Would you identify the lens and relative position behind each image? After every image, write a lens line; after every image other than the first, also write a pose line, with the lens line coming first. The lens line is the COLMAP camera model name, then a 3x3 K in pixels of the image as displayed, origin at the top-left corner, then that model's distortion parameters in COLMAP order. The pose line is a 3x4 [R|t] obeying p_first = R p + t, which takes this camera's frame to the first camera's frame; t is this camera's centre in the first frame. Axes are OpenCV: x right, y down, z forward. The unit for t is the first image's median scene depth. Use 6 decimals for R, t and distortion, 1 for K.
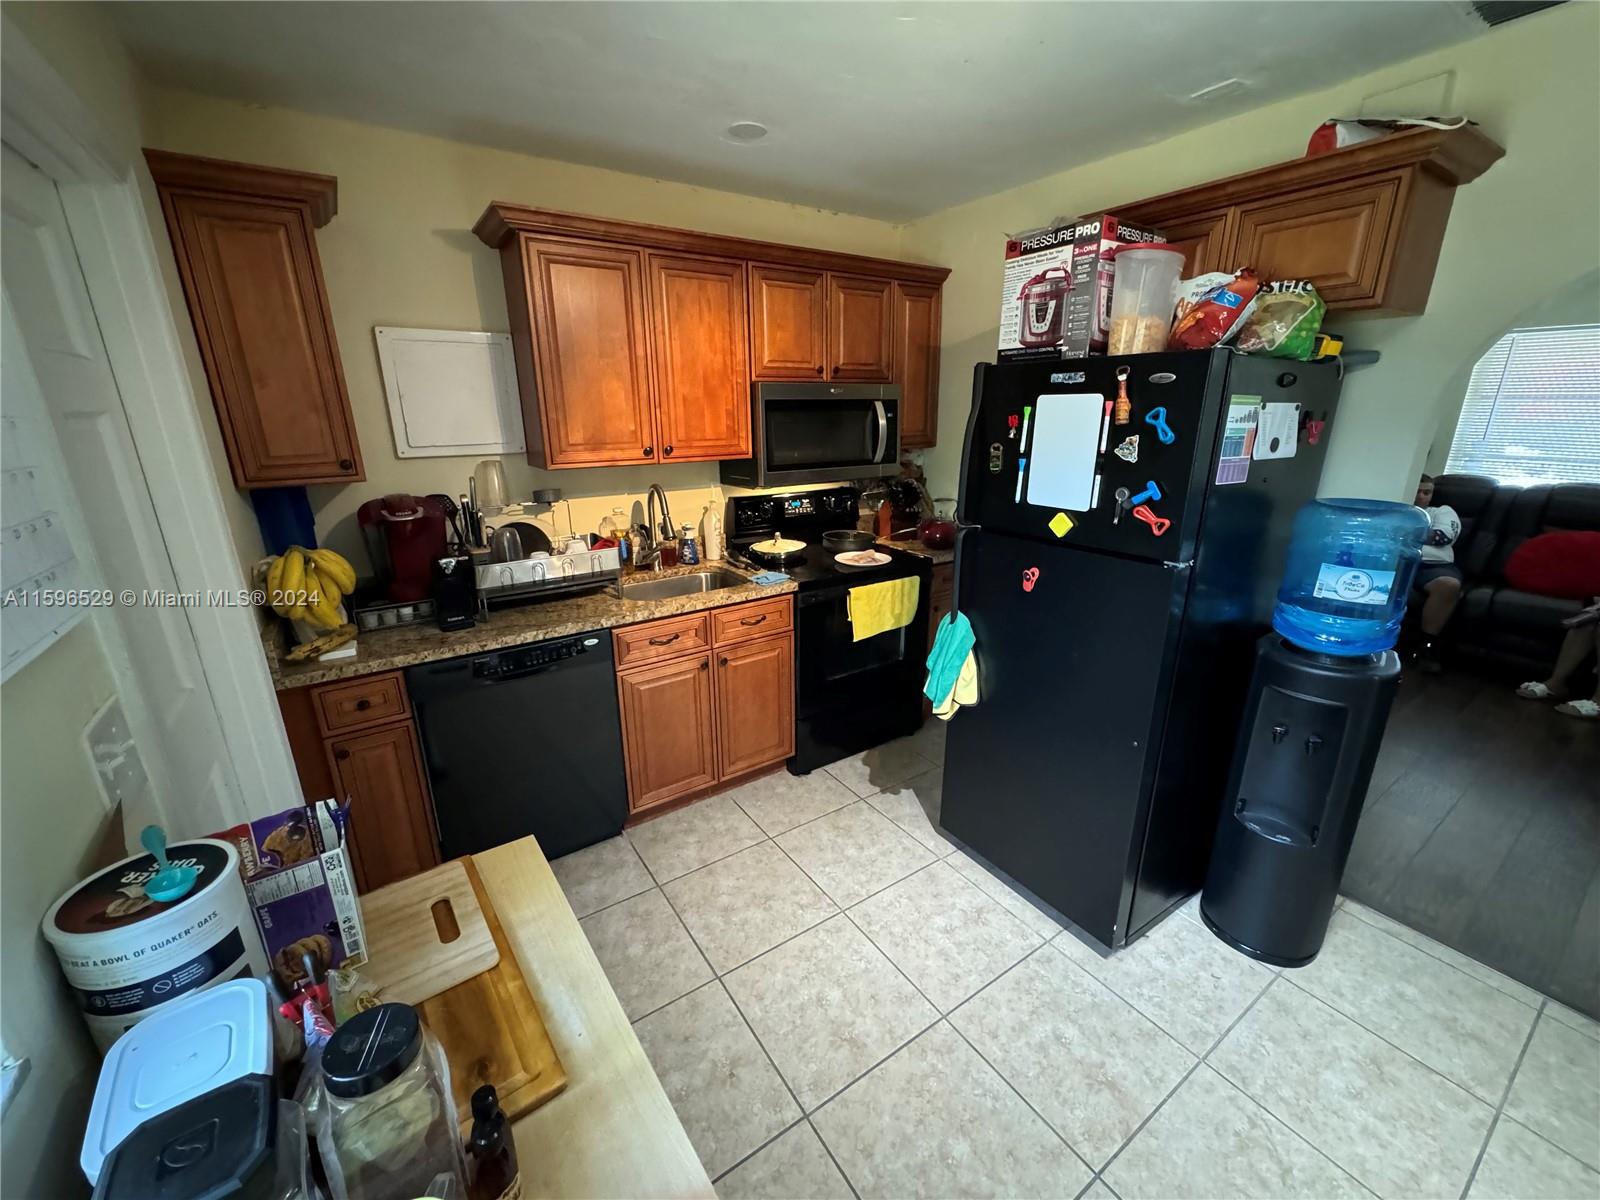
lens RADIAL K [[639.8, 0, 800.0], [0, 639.8, 600.0], [0, 0, 1]] dist [0.001770, -0.000319]
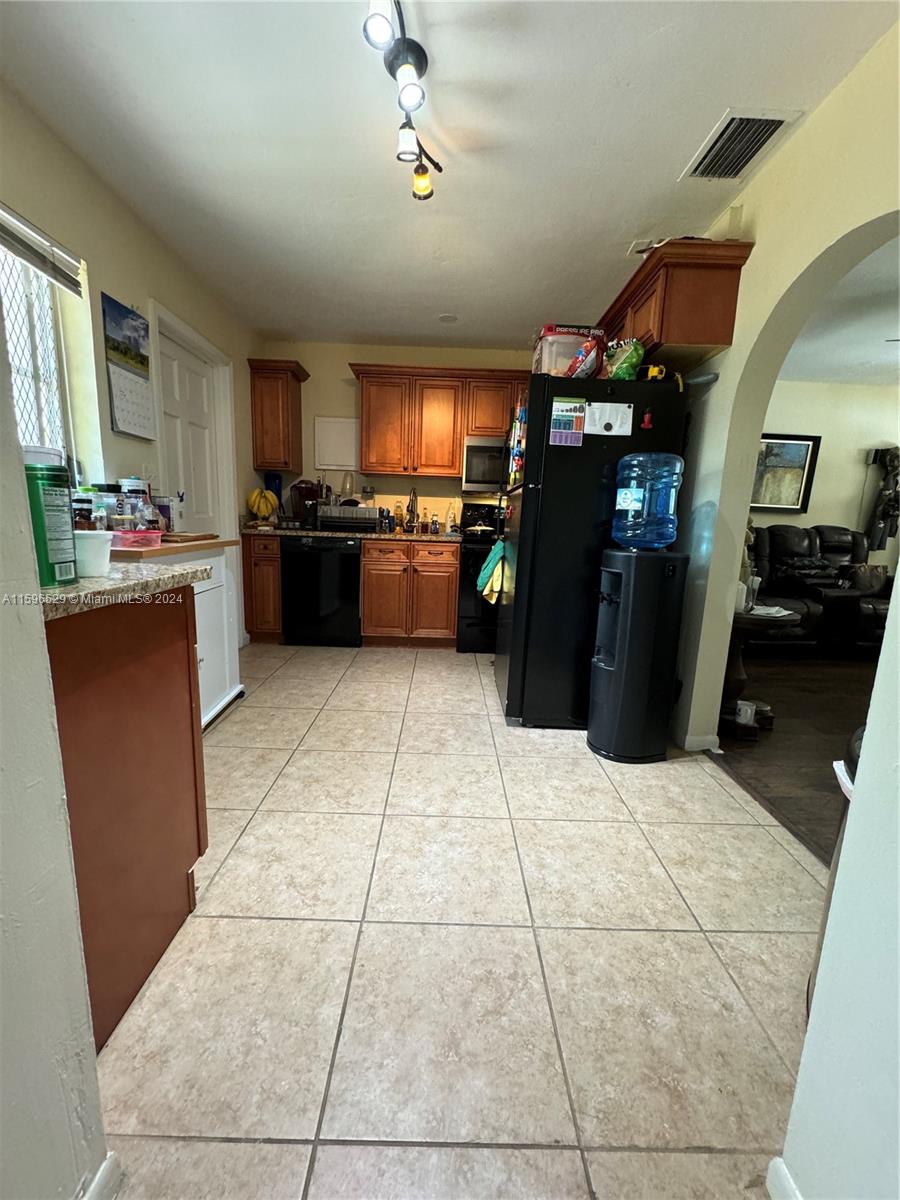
lens RADIAL K [[479.9, 0, 450.0], [0, 479.9, 600.0], [0, 0, 1]] dist [0.001770, -0.000319]
pose [[0.832039, 0.127968, -0.539755, 0.925967], [-0.202415, 0.975974, -0.080637, 0.337178], [0.516468, 0.176348, 0.837951, -0.203452]]
